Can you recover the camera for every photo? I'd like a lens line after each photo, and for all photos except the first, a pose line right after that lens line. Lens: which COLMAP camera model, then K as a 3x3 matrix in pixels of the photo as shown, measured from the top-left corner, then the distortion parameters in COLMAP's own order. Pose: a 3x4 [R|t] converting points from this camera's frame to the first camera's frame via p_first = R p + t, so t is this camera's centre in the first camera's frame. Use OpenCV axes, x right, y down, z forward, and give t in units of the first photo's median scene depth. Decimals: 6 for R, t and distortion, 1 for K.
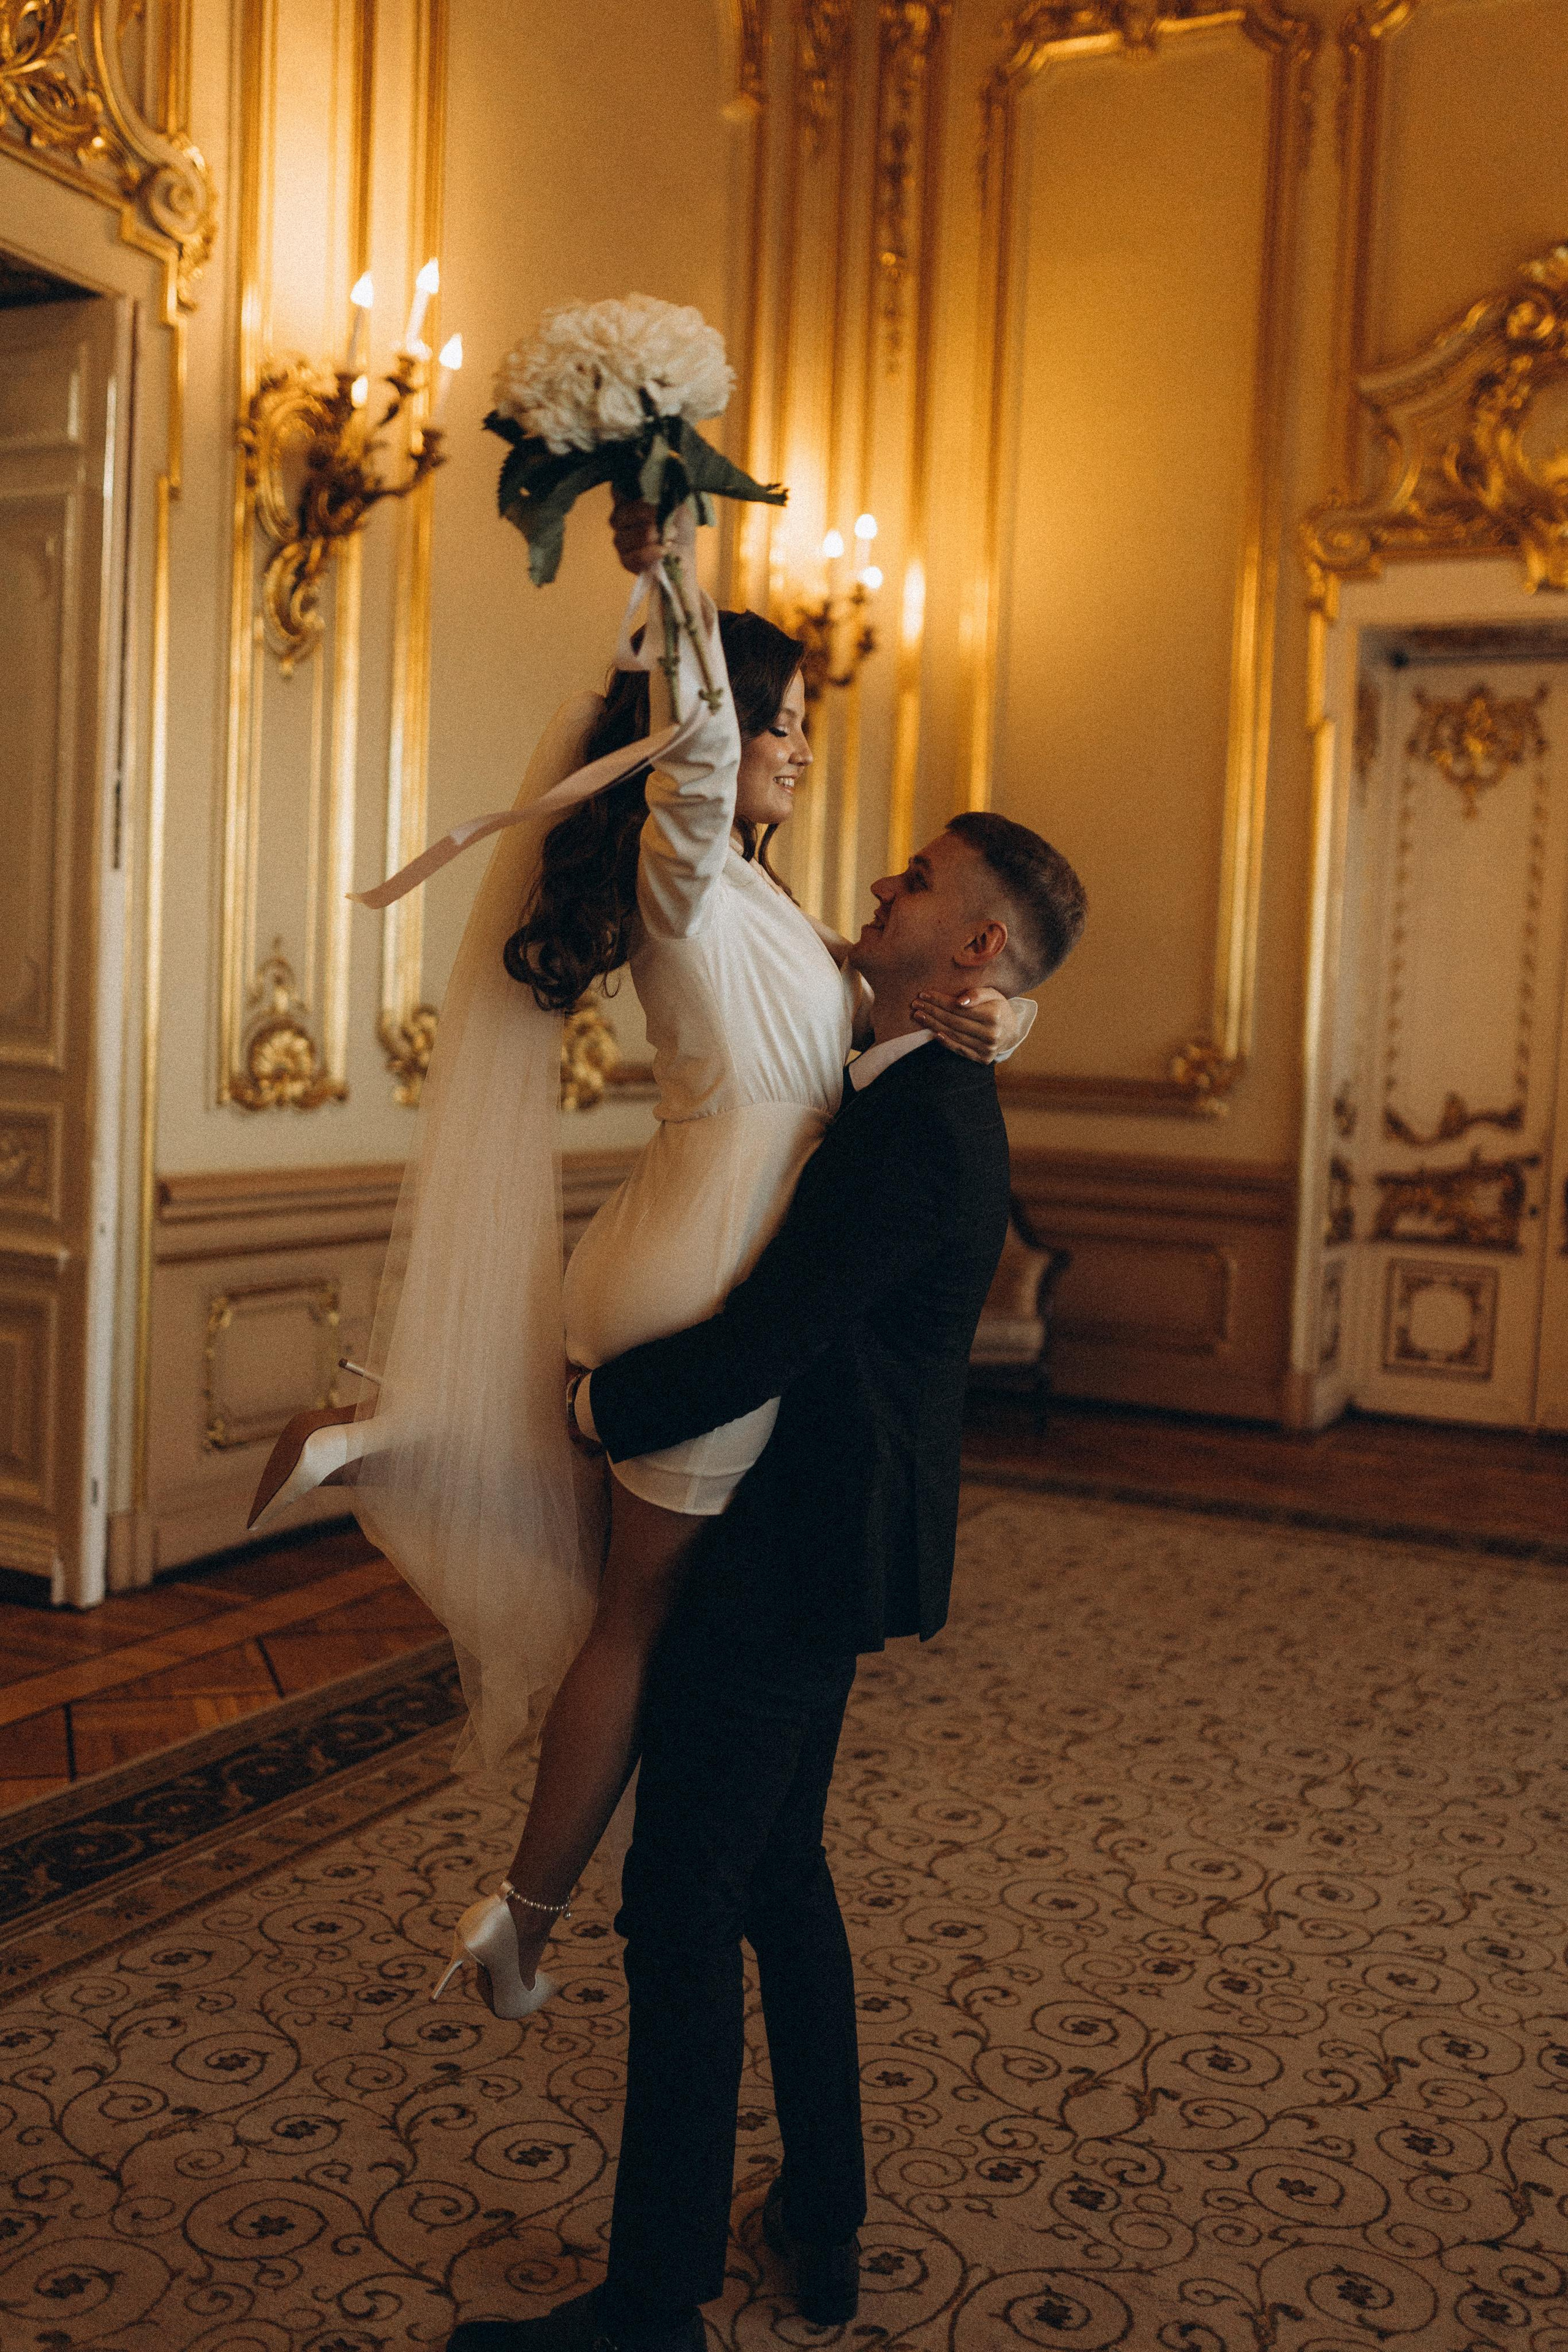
lens RADIAL K [[2224.6, 0, 794.4], [0, 2224.6, 1195.5], [0, 0, 1]] dist [-0.005190, 0.012472]
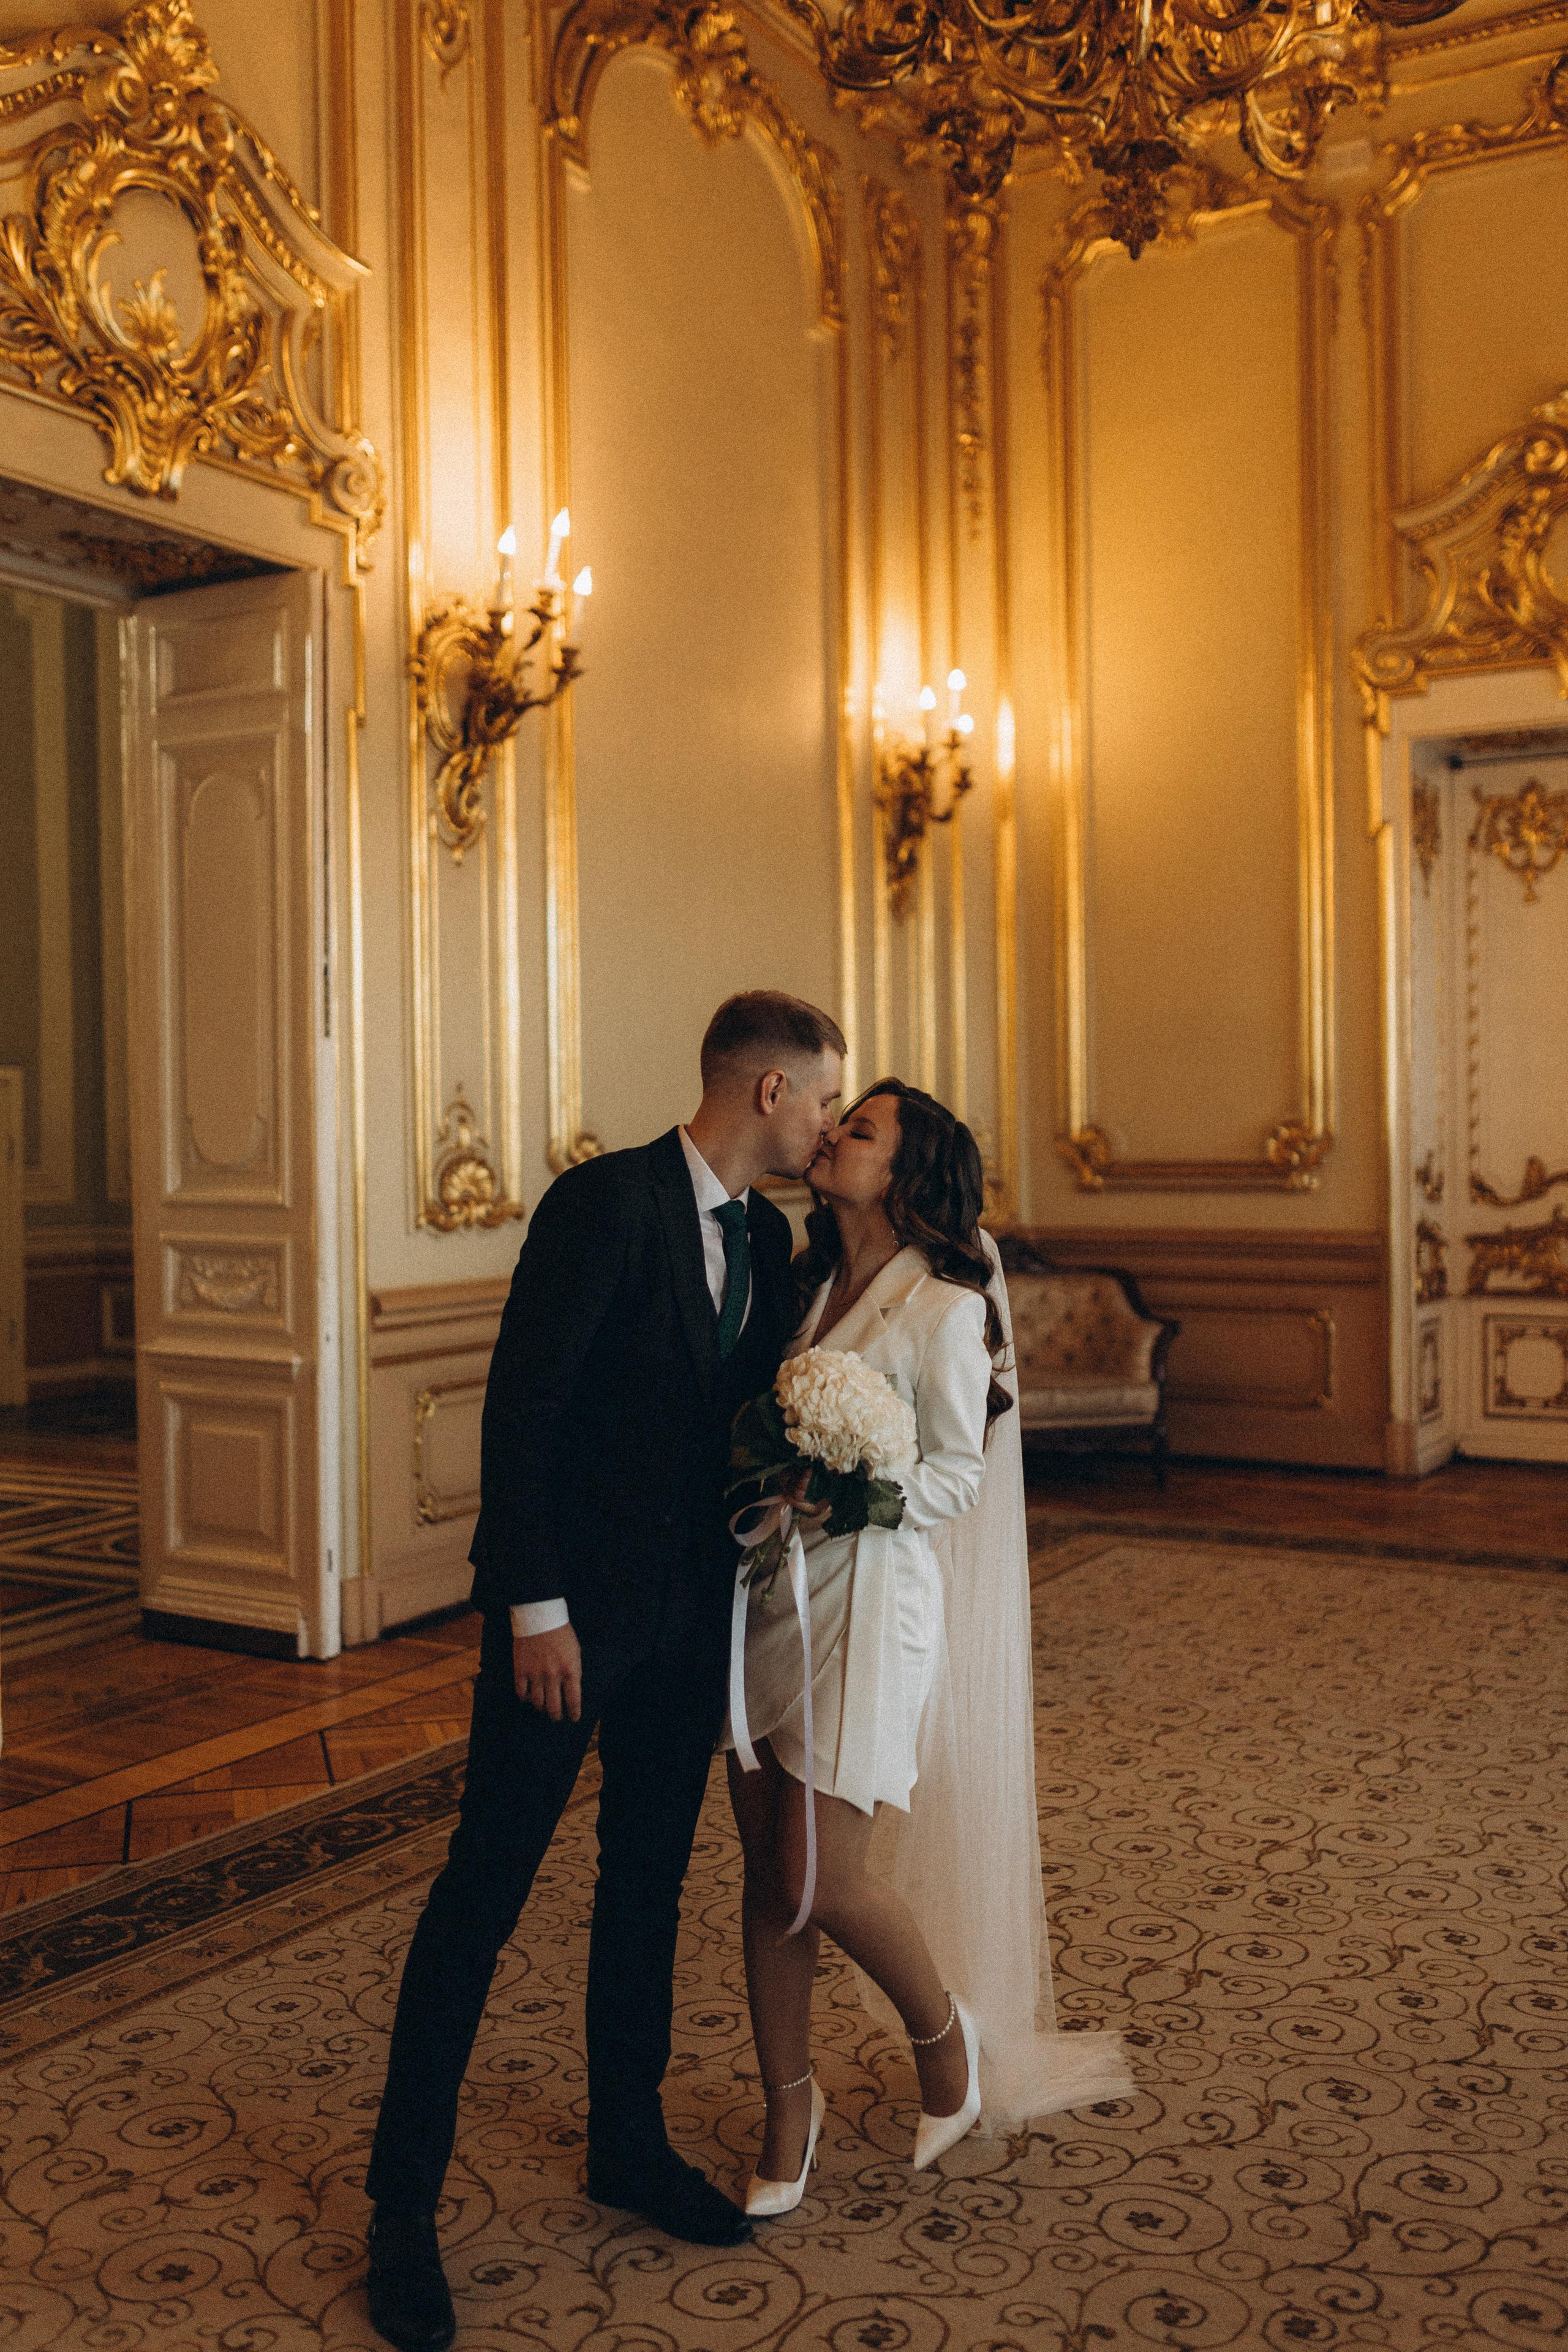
lens RADIAL K [[2173.2, 0, 768.2], [0, 2173.2, 1173.0], [0, 0, 1]] dist [-0.003796, 0.002434]
pose [[0.995181, -0.055424, -0.080891, 0.020252], [0.050934, 0.997099, -0.056554, 0.004379], [0.083791, 0.052162, 0.995117, -0.127103]]
